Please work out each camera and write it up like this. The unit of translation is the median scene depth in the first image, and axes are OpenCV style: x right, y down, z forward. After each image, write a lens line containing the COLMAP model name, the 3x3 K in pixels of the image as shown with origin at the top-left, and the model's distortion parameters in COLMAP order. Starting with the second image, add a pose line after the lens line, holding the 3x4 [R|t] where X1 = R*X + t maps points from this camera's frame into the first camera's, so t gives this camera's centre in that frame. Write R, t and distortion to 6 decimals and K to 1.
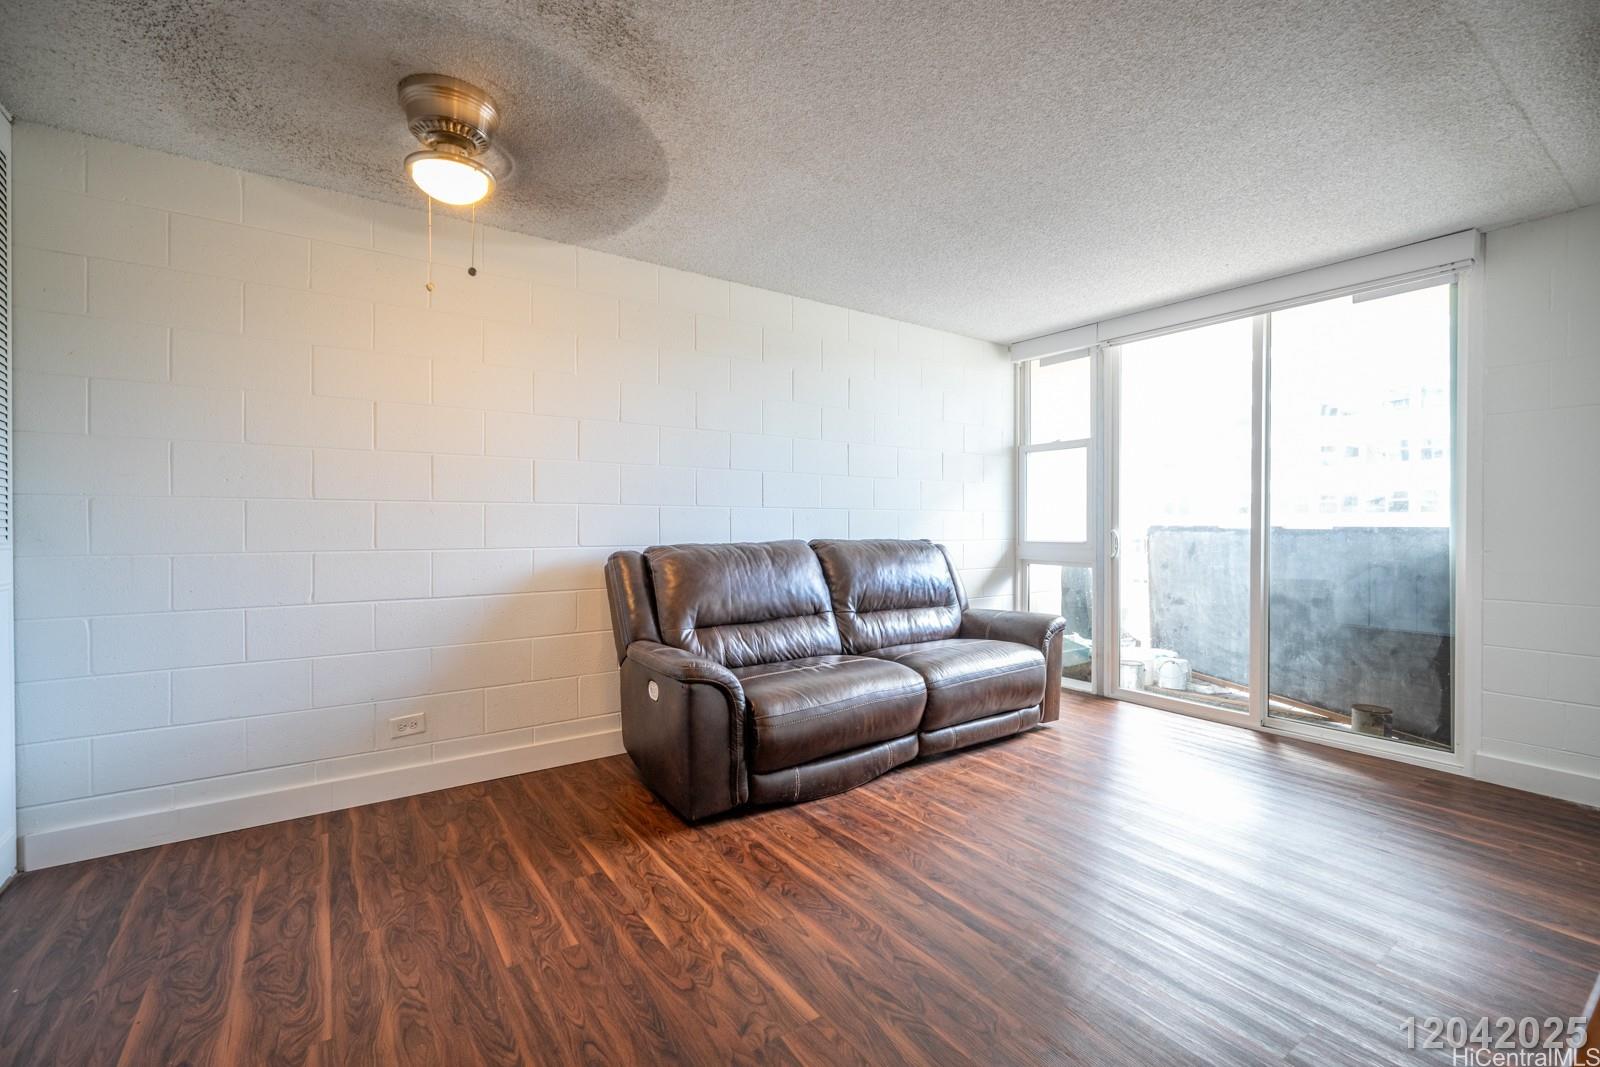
lens RADIAL K [[693.1, 0, 802.8], [0, 693.1, 538.3], [0, 0, 1]] dist [0.001111, -0.000634]
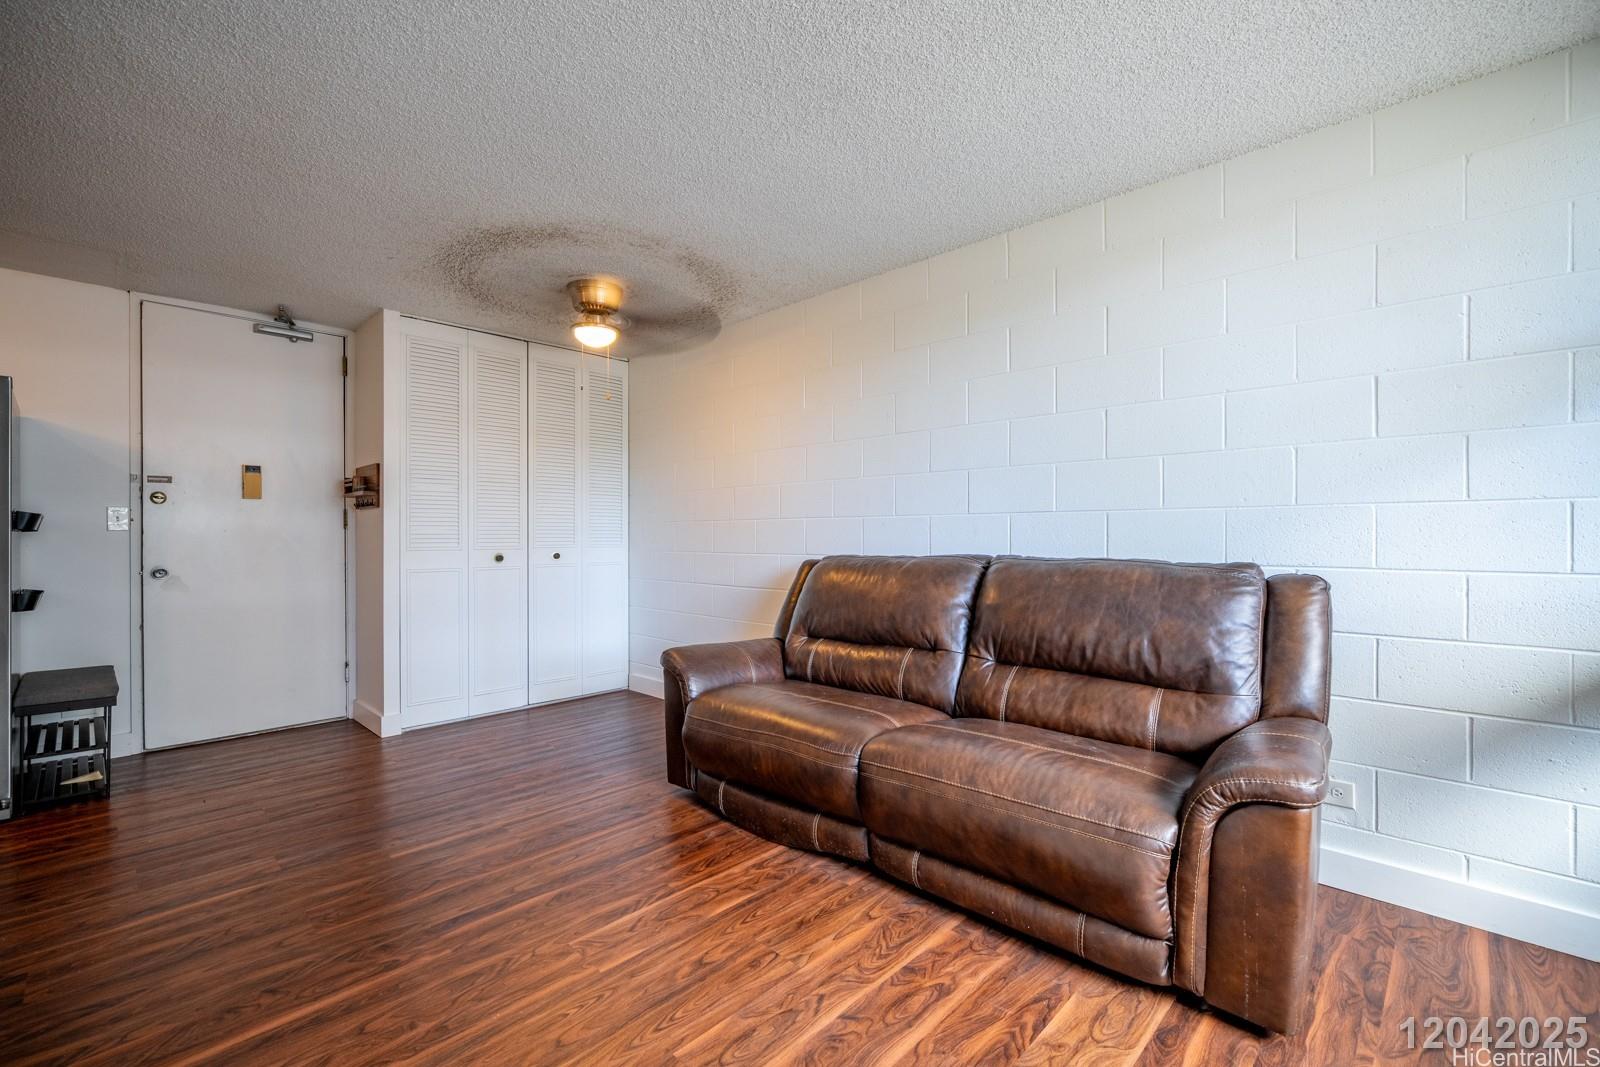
lens RADIAL K [[693.1, 0, 803.4], [0, 693.1, 532.2], [0, 0, 1]] dist [0.001111, -0.000634]
pose [[0.189279, 0.000447, -0.981923, 0.892661], [-0.015423, 0.999878, -0.002517, -0.022762], [0.981802, 0.015621, 0.189263, 0.832760]]
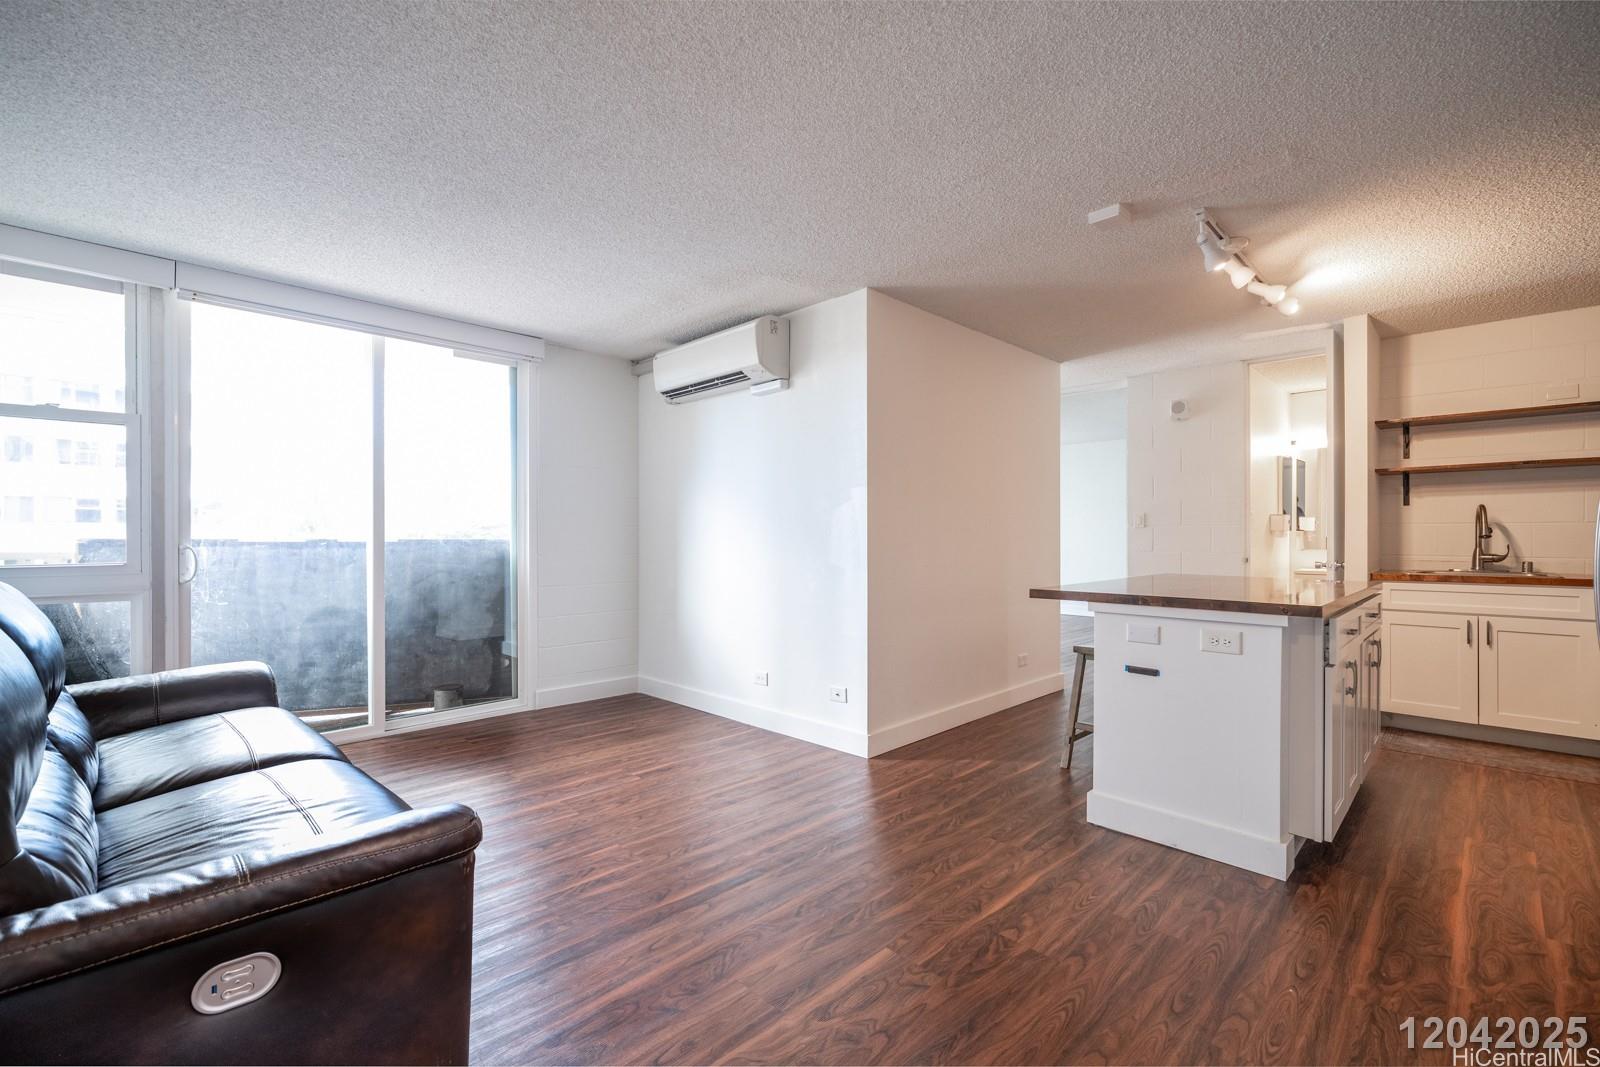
lens RADIAL K [[693.1, 0, 805.9], [0, 693.1, 538.9], [0, 0, 1]] dist [0.001111, -0.000634]
pose [[-0.176435, -0.004813, 0.984301, -0.591417], [0.020725, 0.999748, 0.008604, -0.017141], [-0.984094, 0.021917, -0.176290, 0.697320]]
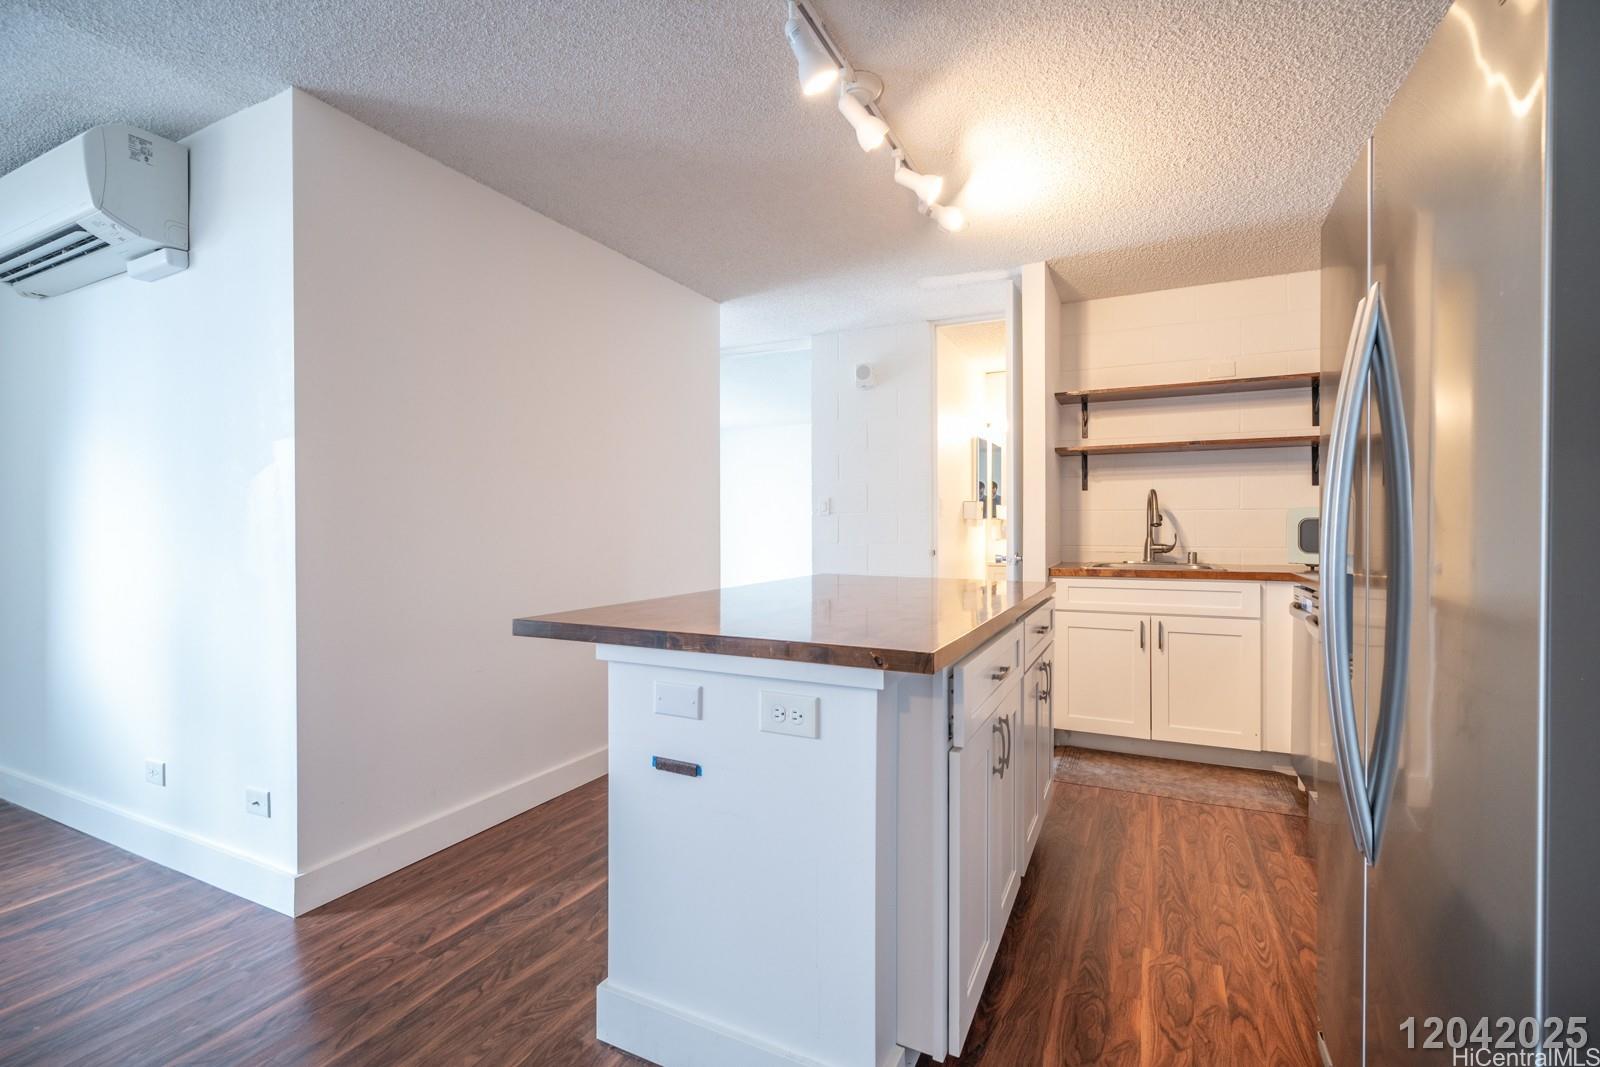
lens RADIAL K [[693.1, 0, 799.7], [0, 693.1, 531.8], [0, 0, 1]] dist [0.001111, -0.000634]
pose [[-0.469026, -0.007284, 0.883155, -0.279258], [0.020396, 0.999610, 0.019077, -0.006334], [-0.882949, 0.026960, -0.468694, 0.283085]]
